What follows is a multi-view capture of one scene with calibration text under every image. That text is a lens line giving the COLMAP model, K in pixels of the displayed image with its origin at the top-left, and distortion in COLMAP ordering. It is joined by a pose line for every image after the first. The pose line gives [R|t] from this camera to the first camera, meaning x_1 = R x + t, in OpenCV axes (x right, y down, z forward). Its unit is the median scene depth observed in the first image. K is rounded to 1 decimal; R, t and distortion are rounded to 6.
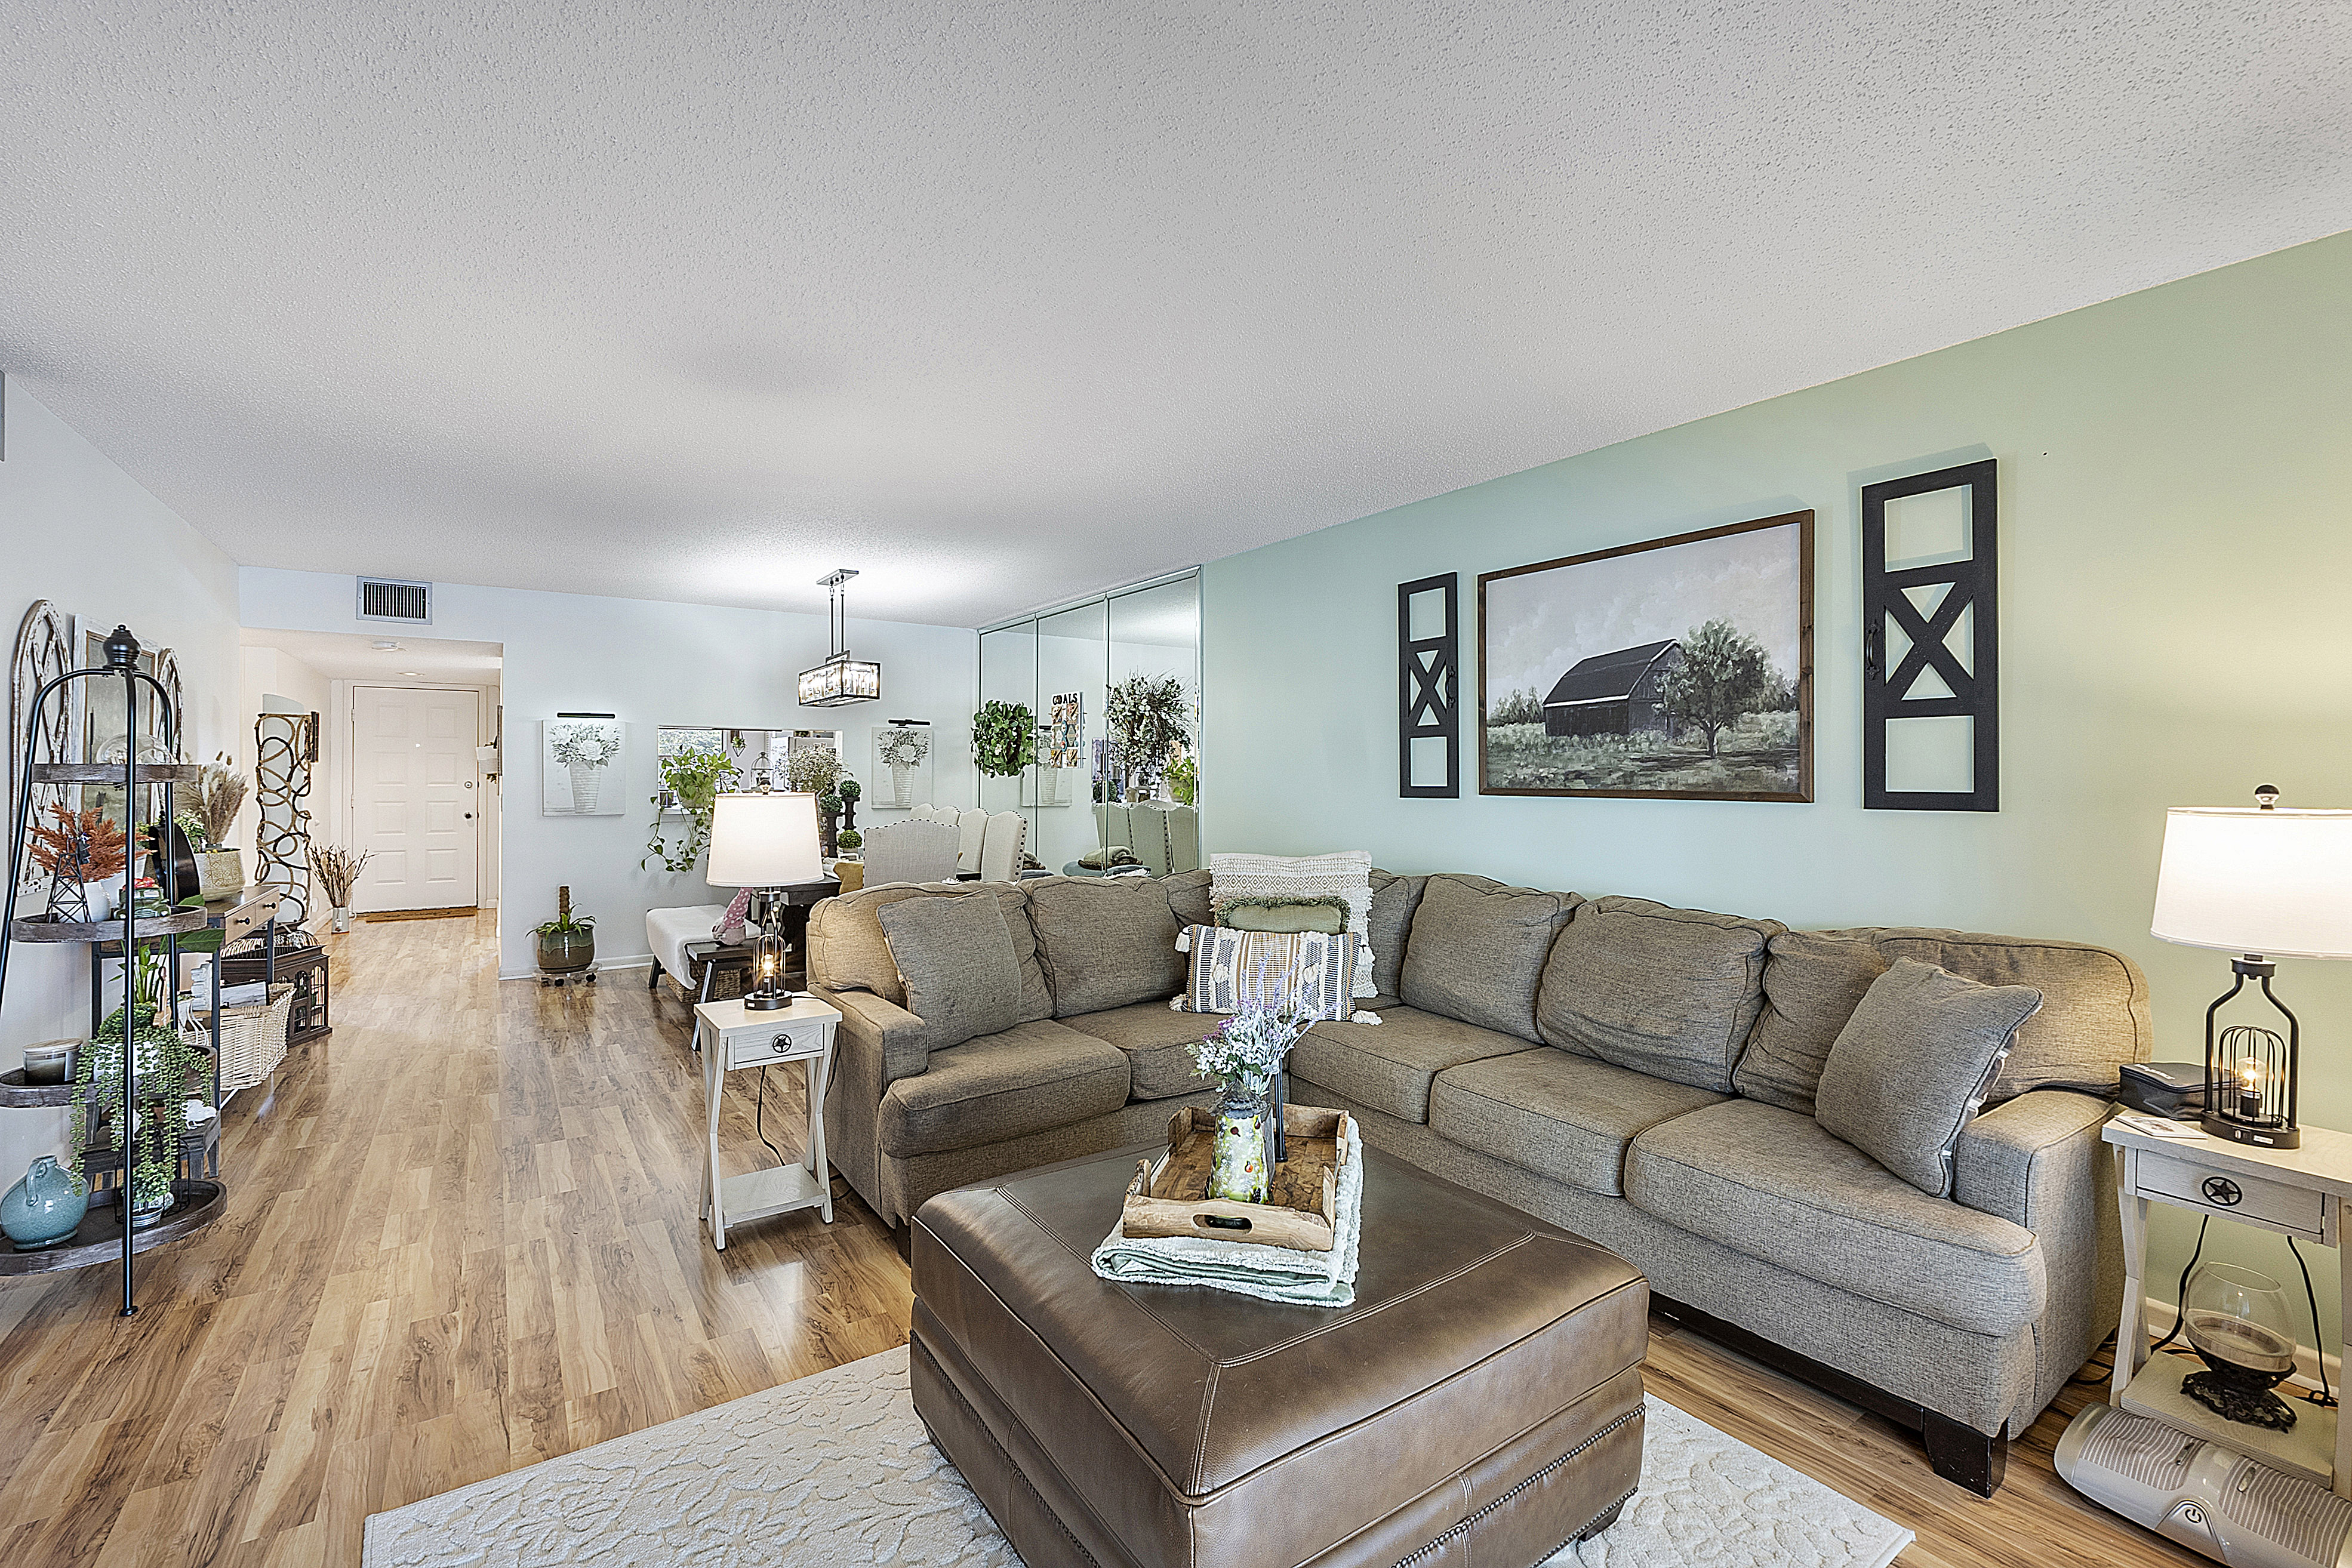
lens RADIAL K [[1002.2, 0, 1176.0], [0, 1002.2, 784.0], [0, 0, 1]] dist [-0.002015, -0.000368]
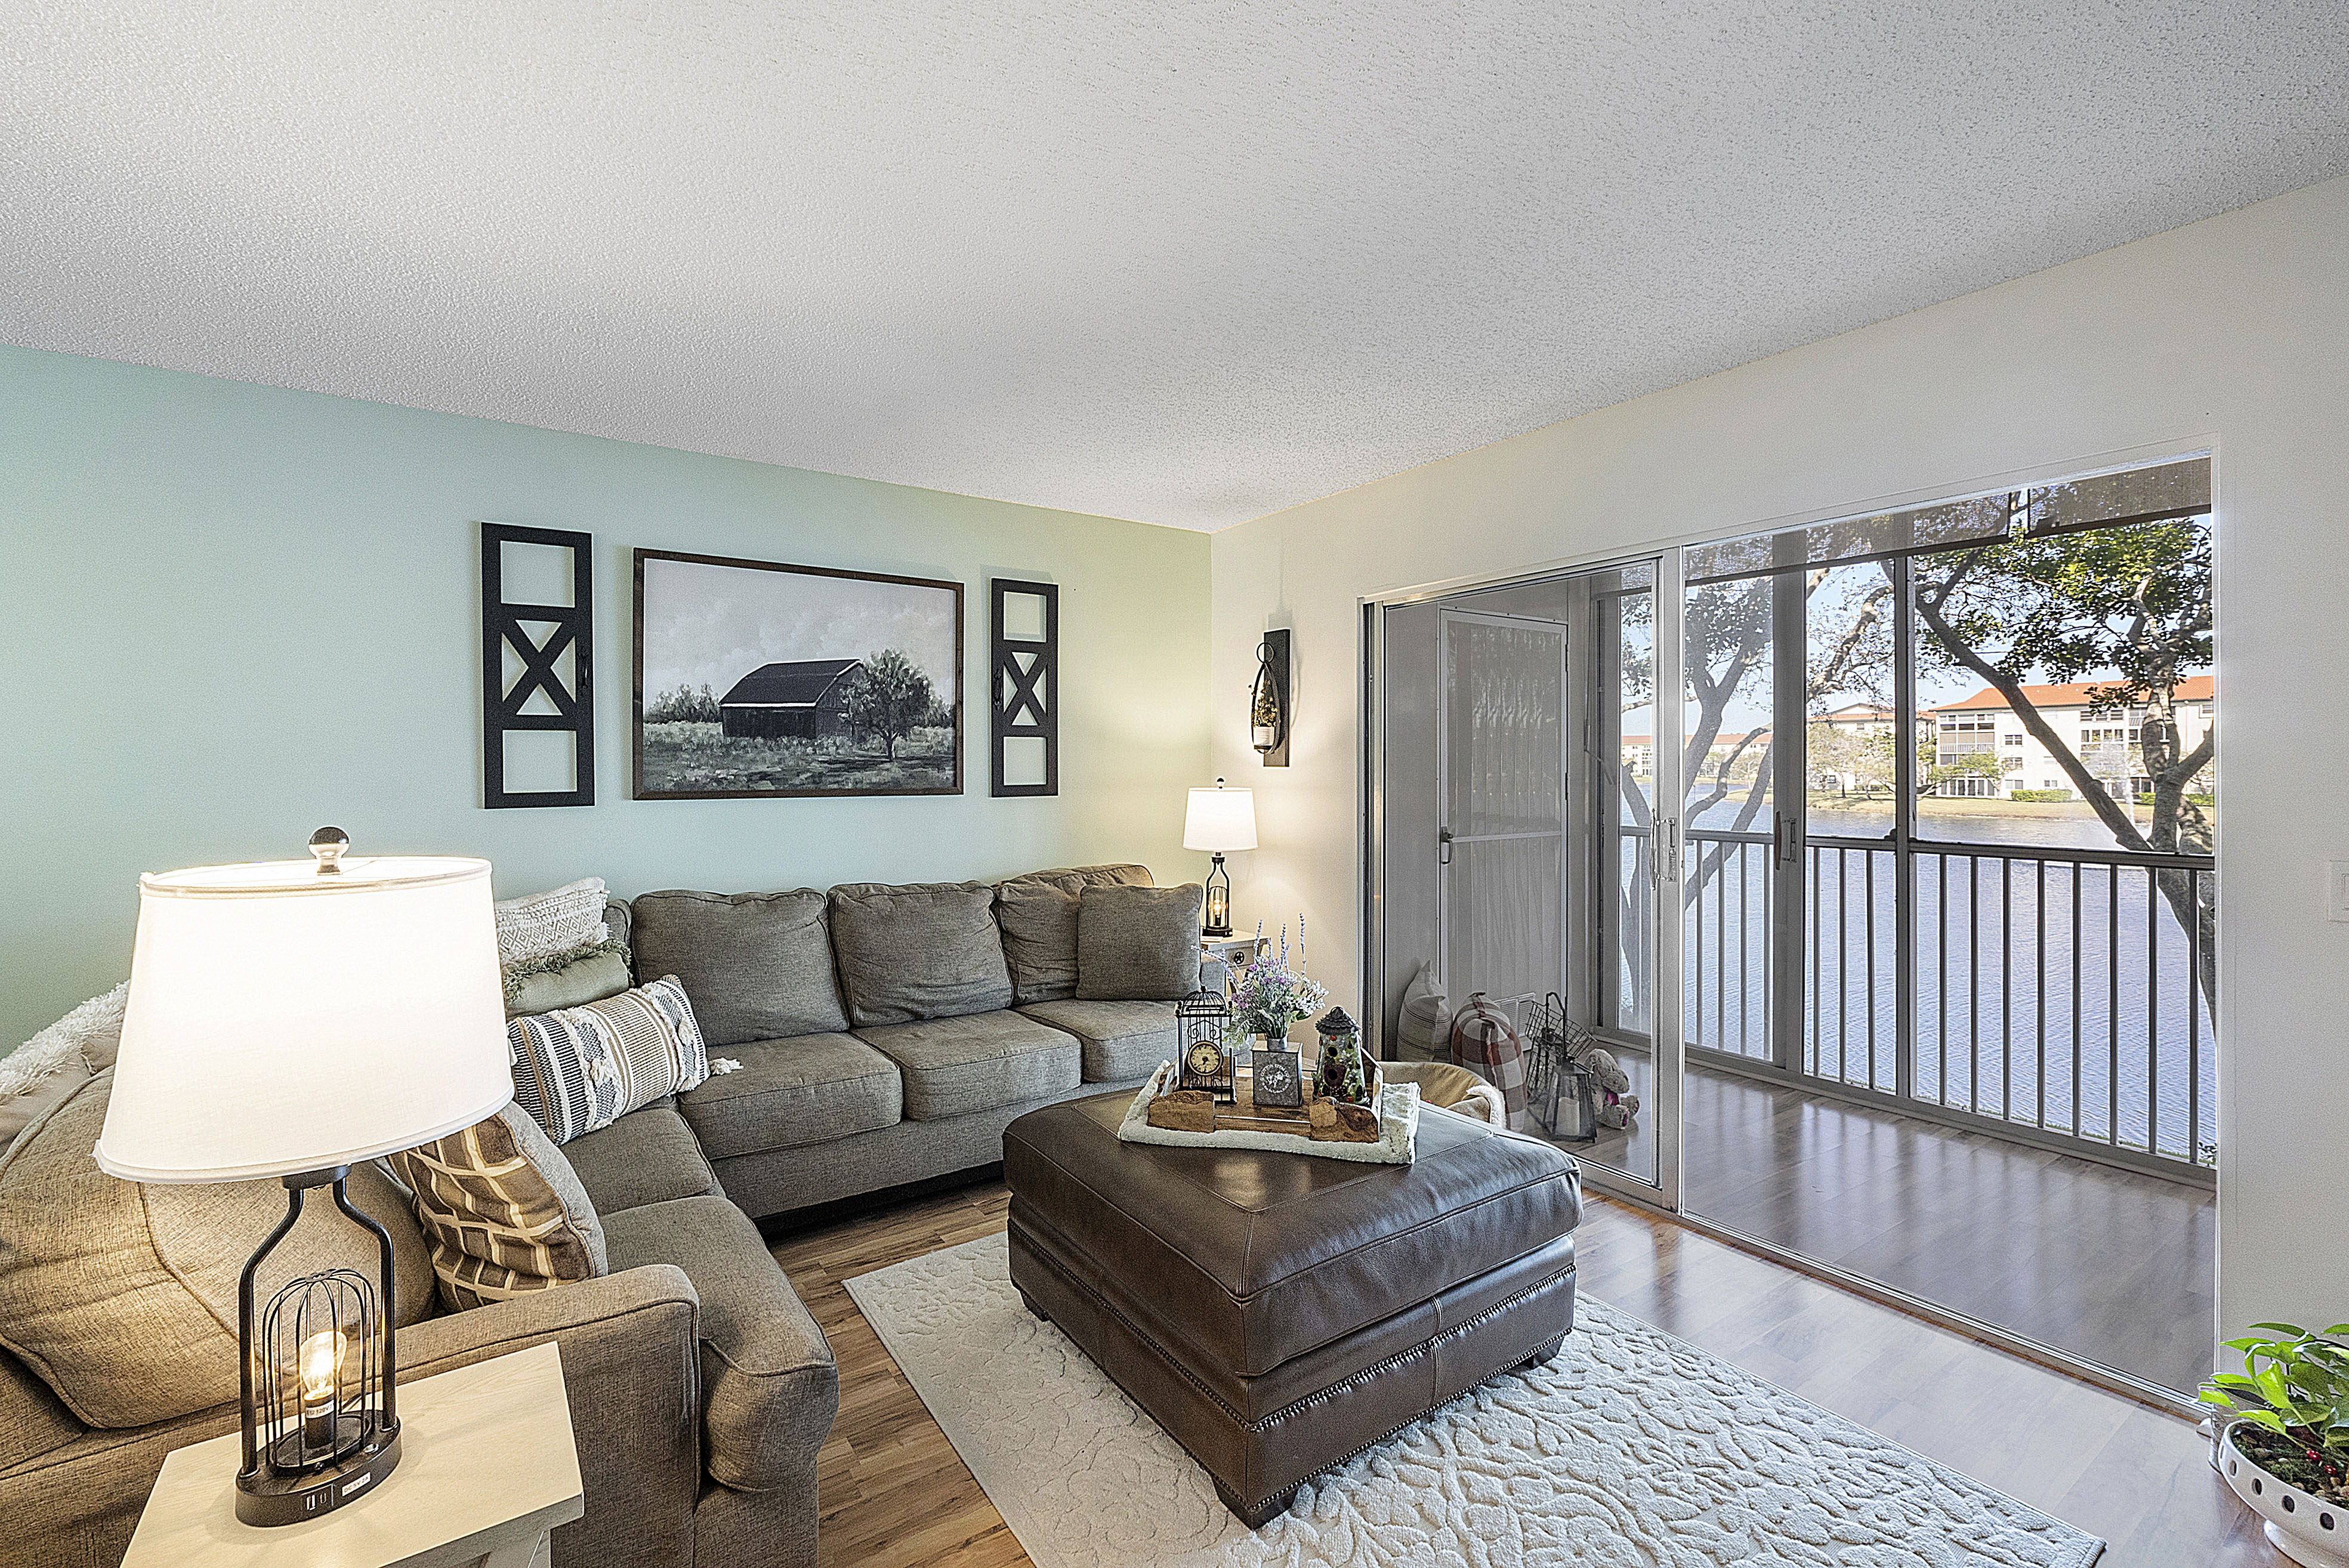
lens RADIAL K [[1001.0, 0, 1174.7], [0, 1001.0, 766.5], [0, 0, 1]] dist [-0.008702, 0.000324]
pose [[-0.000395, -0.006748, 0.999977, -0.586407], [0.009387, 0.999933, 0.006751, -0.020712], [-0.999956, 0.009389, -0.000332, 0.550457]]
